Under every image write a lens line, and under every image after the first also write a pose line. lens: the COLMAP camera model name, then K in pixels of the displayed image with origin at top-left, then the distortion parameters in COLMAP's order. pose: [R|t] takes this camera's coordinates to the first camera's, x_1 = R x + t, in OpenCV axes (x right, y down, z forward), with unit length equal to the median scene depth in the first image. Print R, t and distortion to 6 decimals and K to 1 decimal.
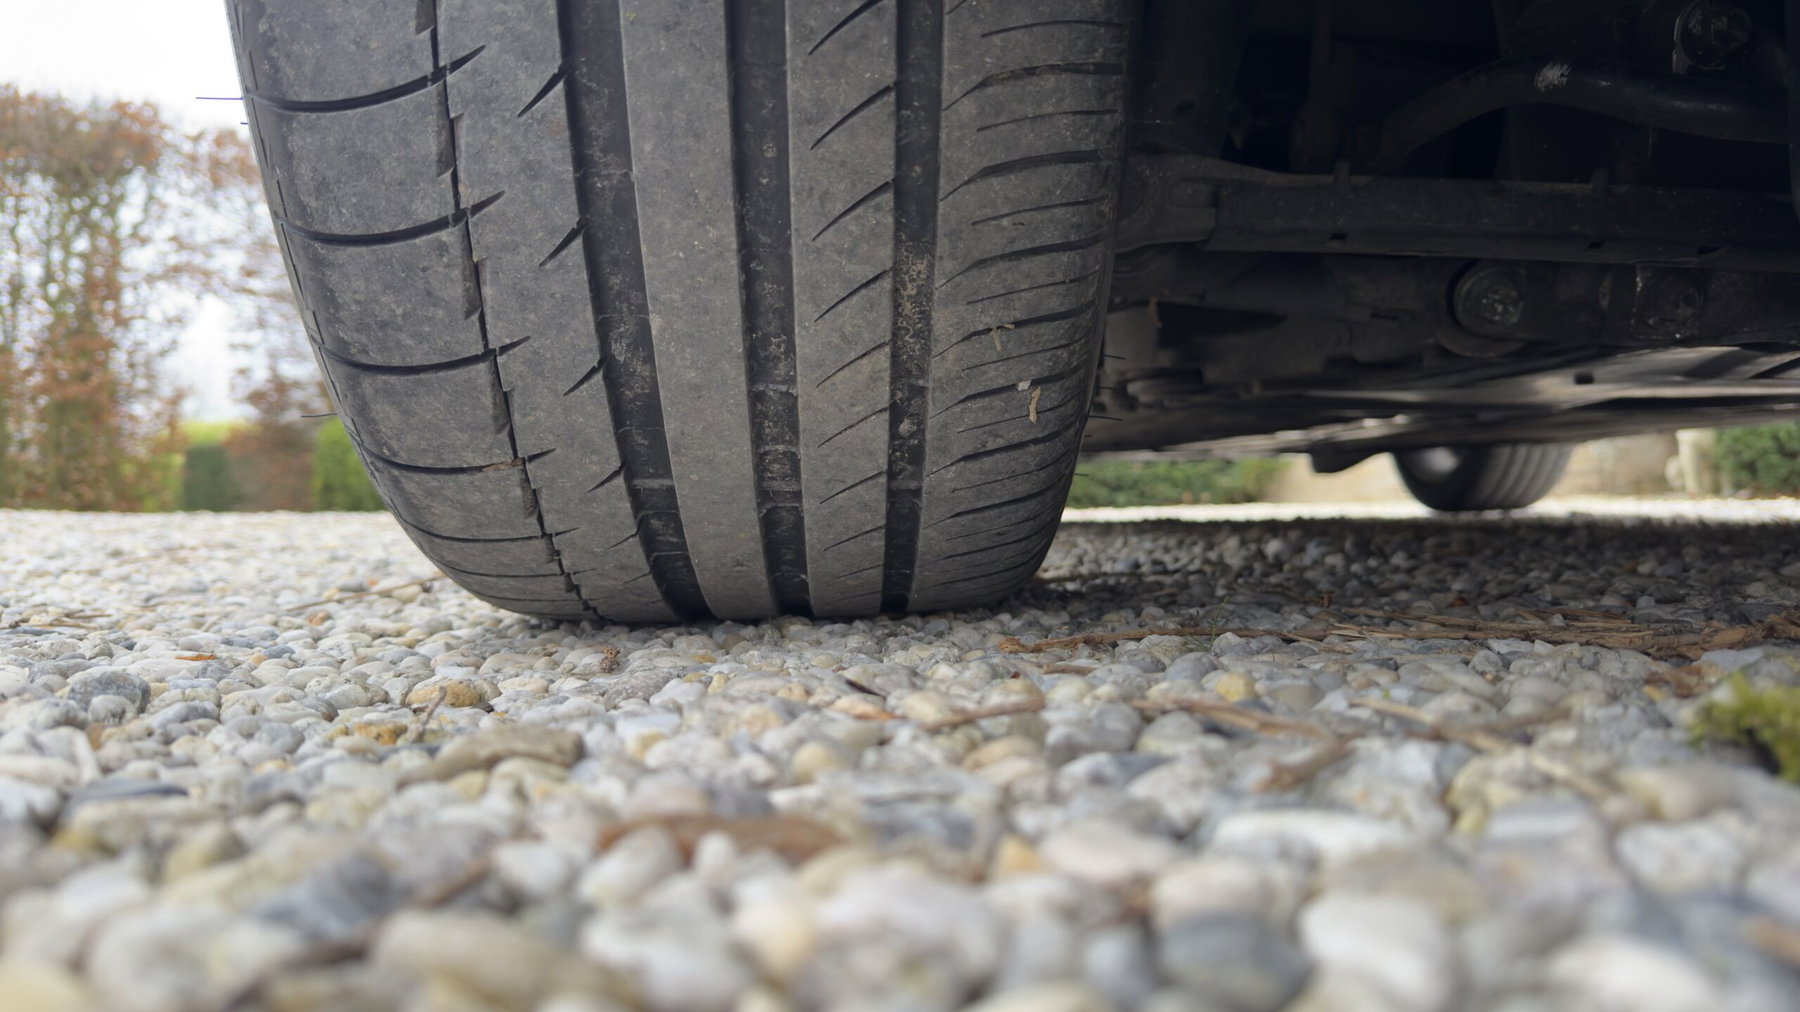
lens RADIAL K [[1302.6, 0, 898.7], [0, 1302.6, 513.3], [0, 0, 1]] dist [0.092716, -0.000976]
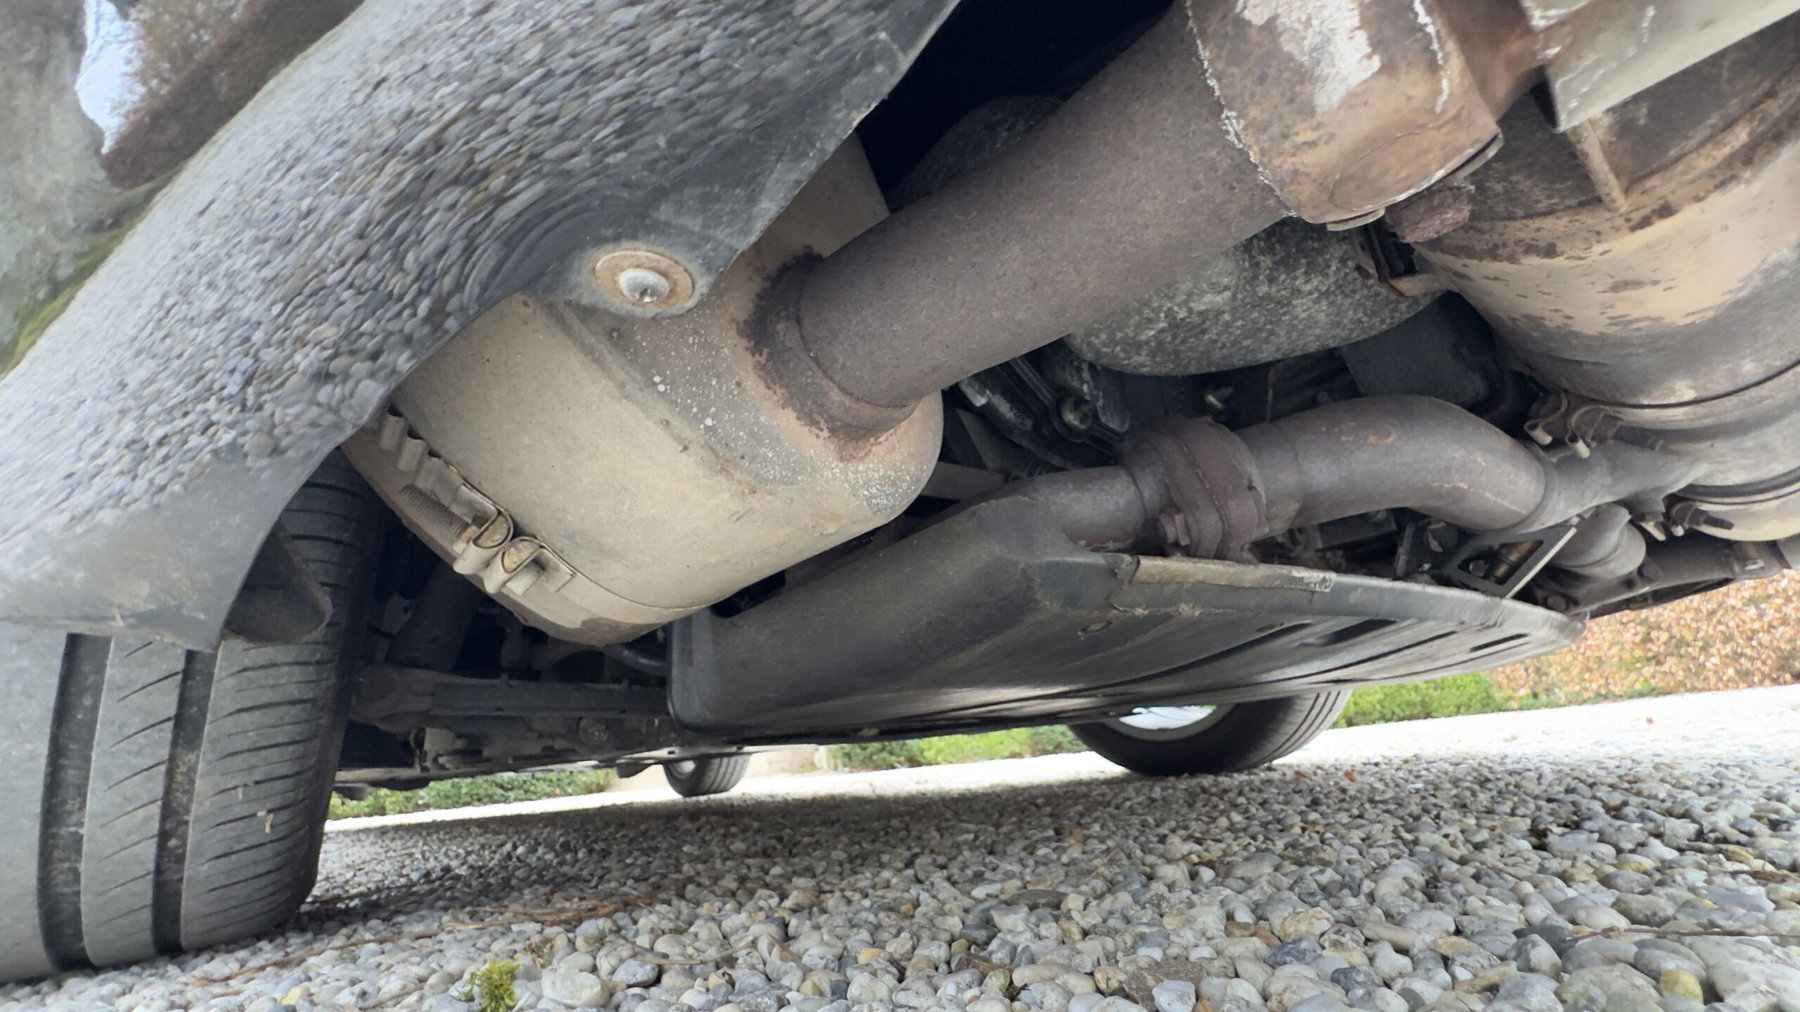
lens RADIAL K [[738.6, 0, 905.4], [0, 738.6, 493.5], [0, 0, 1]] dist [0.002343, 0.000027]
pose [[0.817477, 0.146288, 0.557073, 0.193301], [0.071489, 0.933957, -0.350163, -0.089410], [-0.571507, 0.326075, 0.753031, -0.473867]]
